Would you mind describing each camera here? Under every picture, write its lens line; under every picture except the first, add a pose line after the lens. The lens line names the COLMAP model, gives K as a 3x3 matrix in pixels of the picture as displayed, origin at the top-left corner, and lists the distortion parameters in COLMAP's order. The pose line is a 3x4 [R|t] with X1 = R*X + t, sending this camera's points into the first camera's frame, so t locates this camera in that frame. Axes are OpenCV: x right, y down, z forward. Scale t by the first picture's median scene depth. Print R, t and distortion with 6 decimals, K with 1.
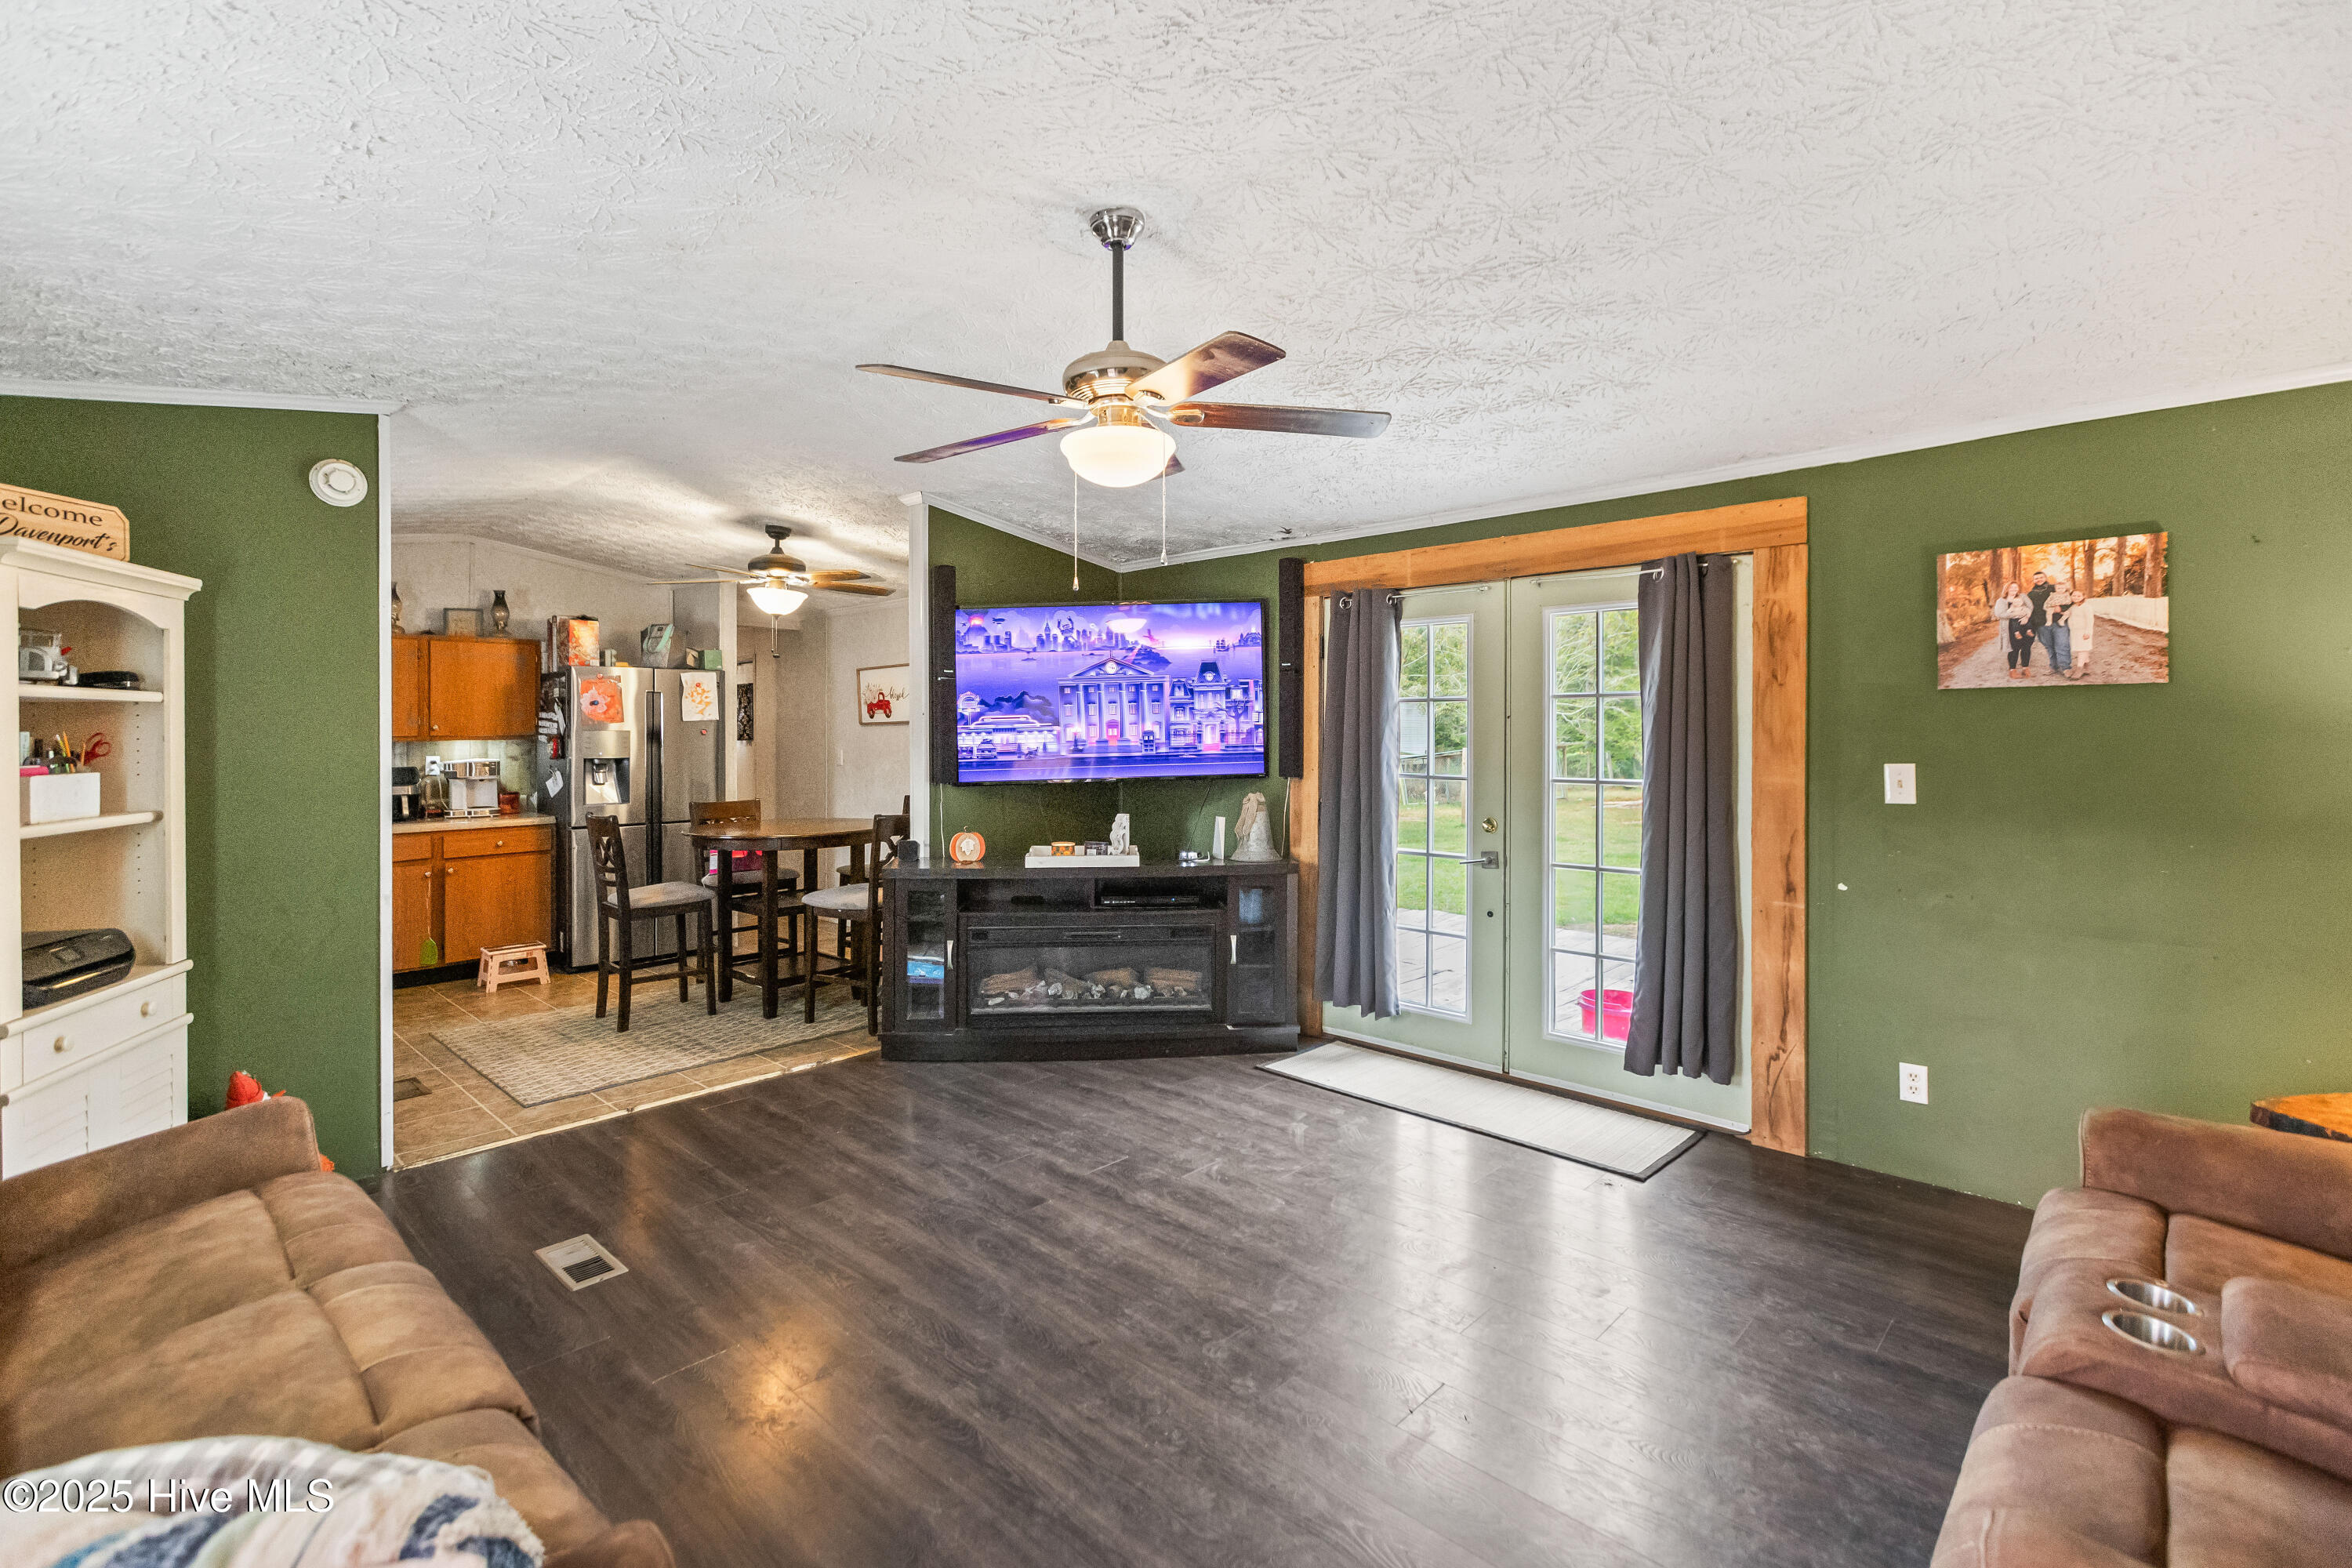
lens RADIAL K [[1091.7, 0, 1164.3], [0, 1091.7, 747.3], [0, 0, 1]] dist [-0.000201, 0.000652]
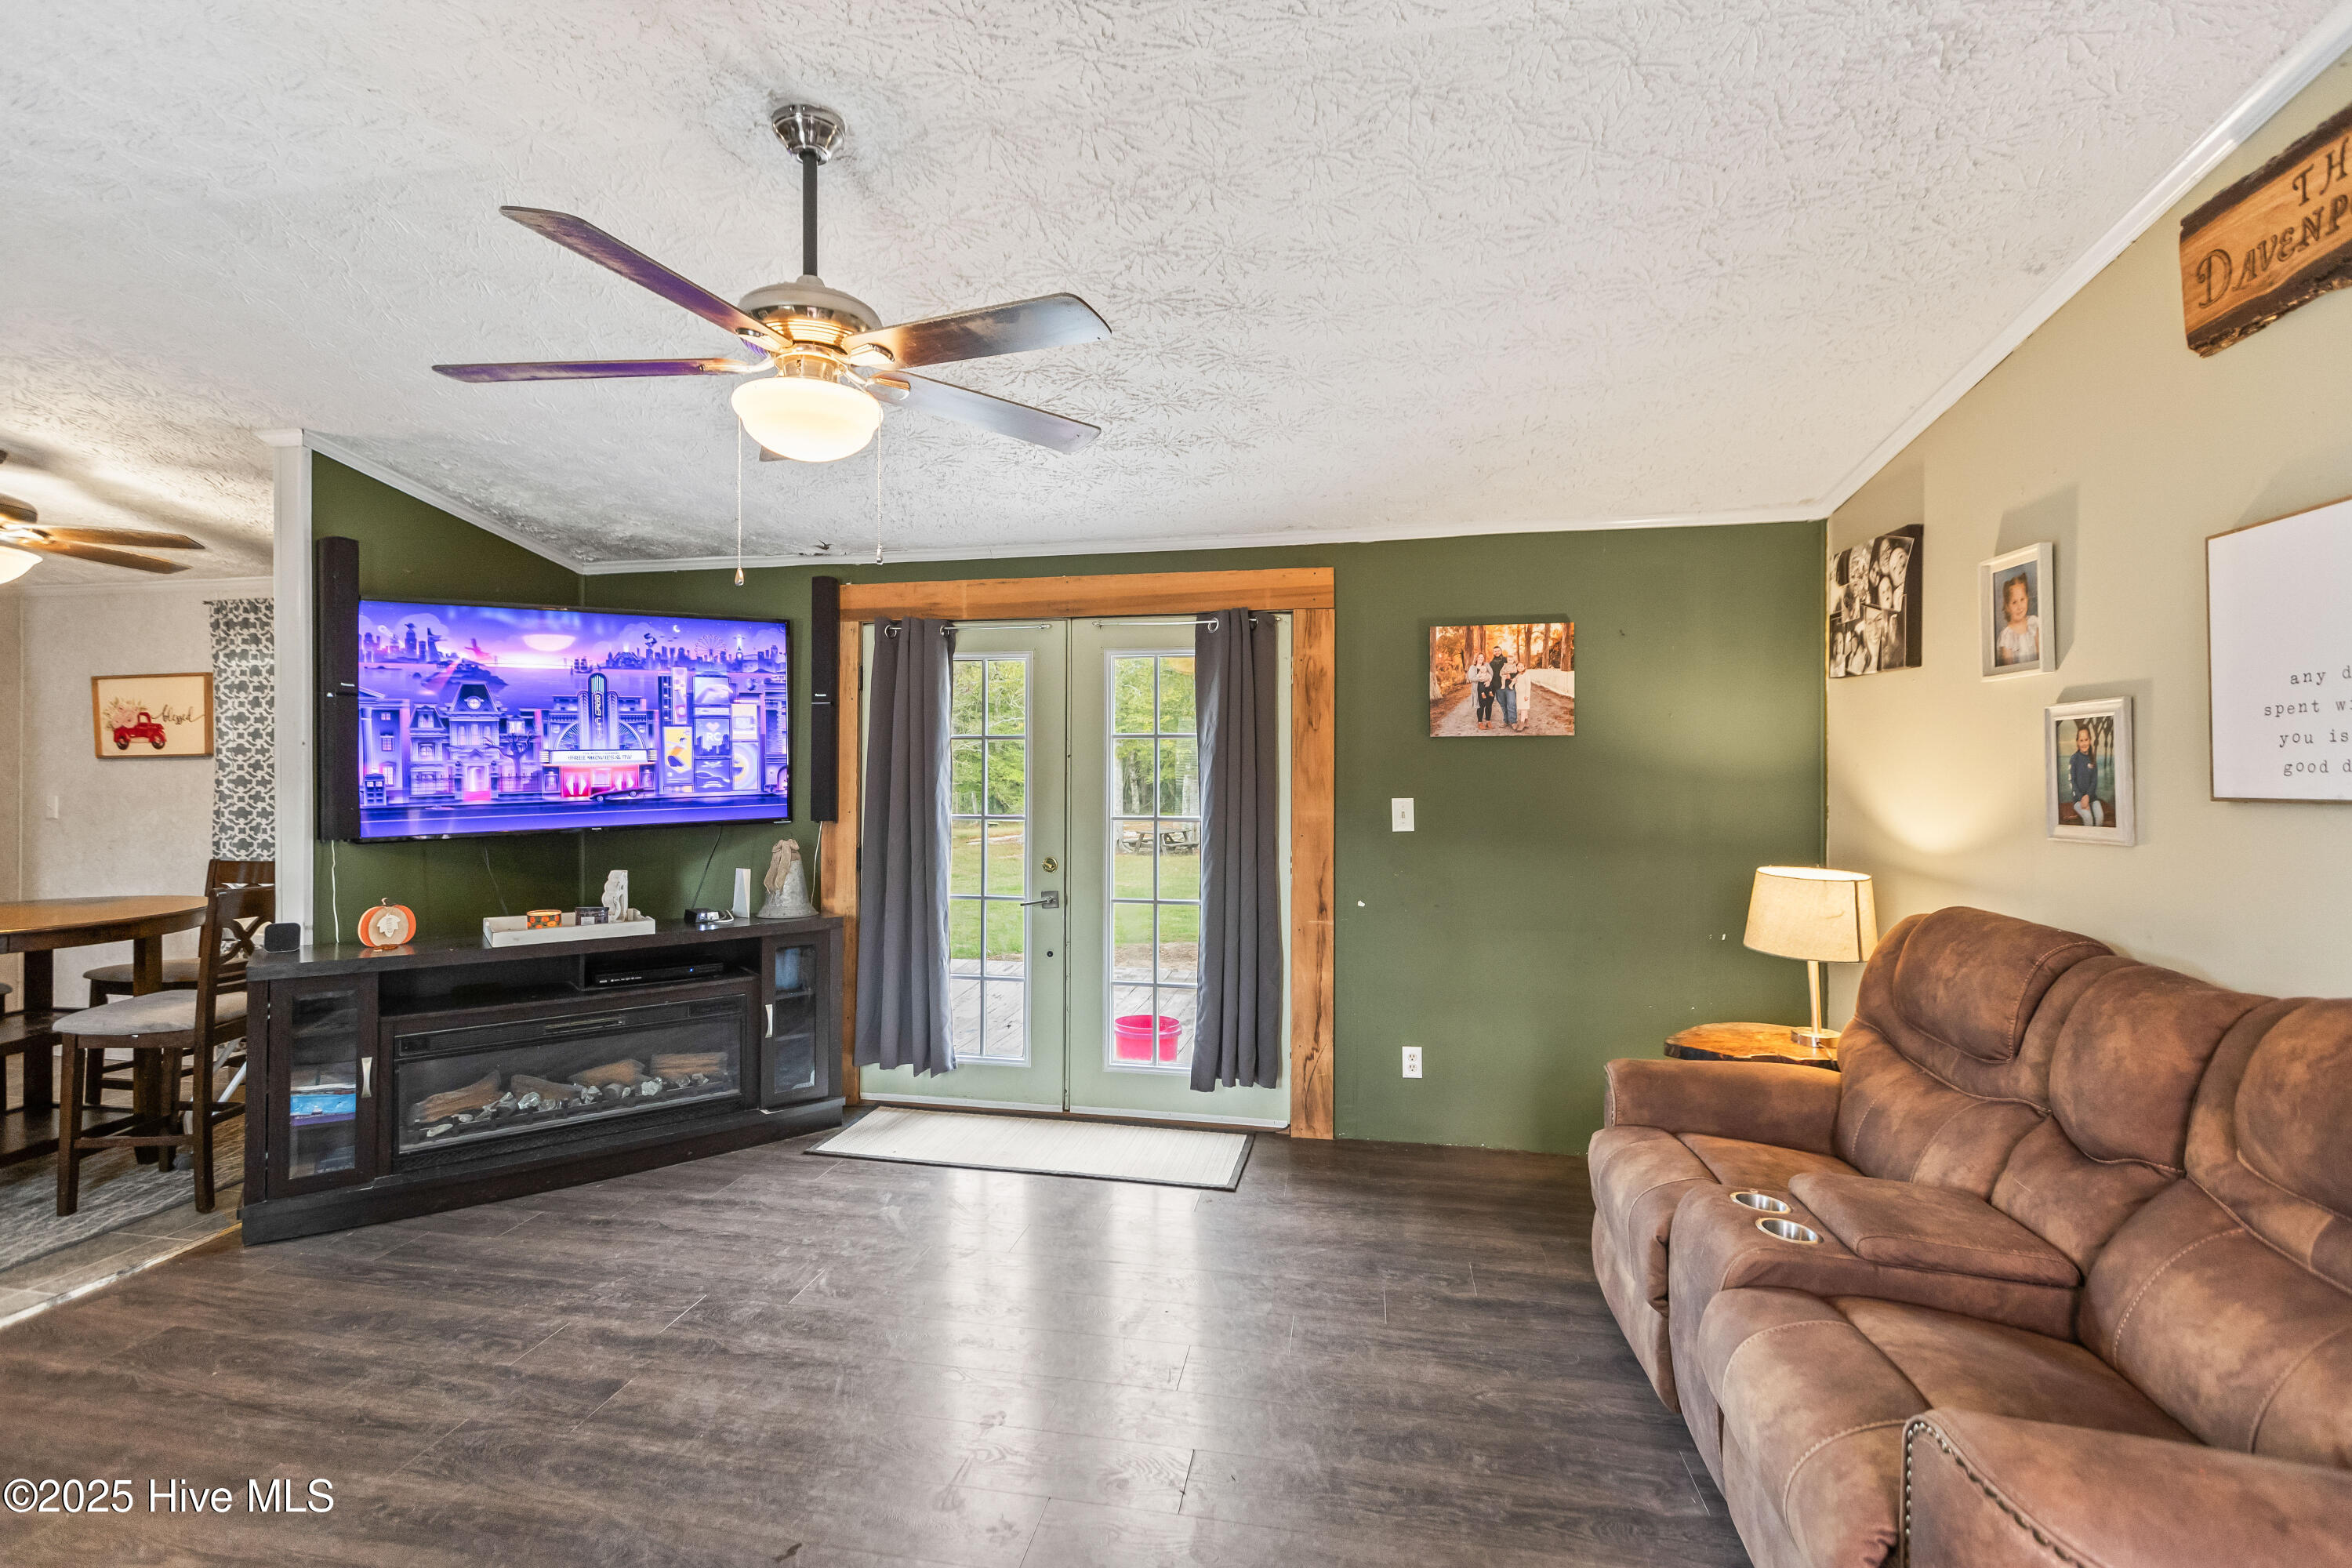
lens RADIAL K [[1075.2, 0, 1176.0], [0, 1075.2, 784.0], [0, 0, 1]] dist [-0.002238, 0.000781]
pose [[0.834702, -0.003386, 0.550692, -0.159143], [0.005203, 0.999985, -0.001738, 0.000042], [-0.550678, 0.004315, 0.834707, 0.127275]]
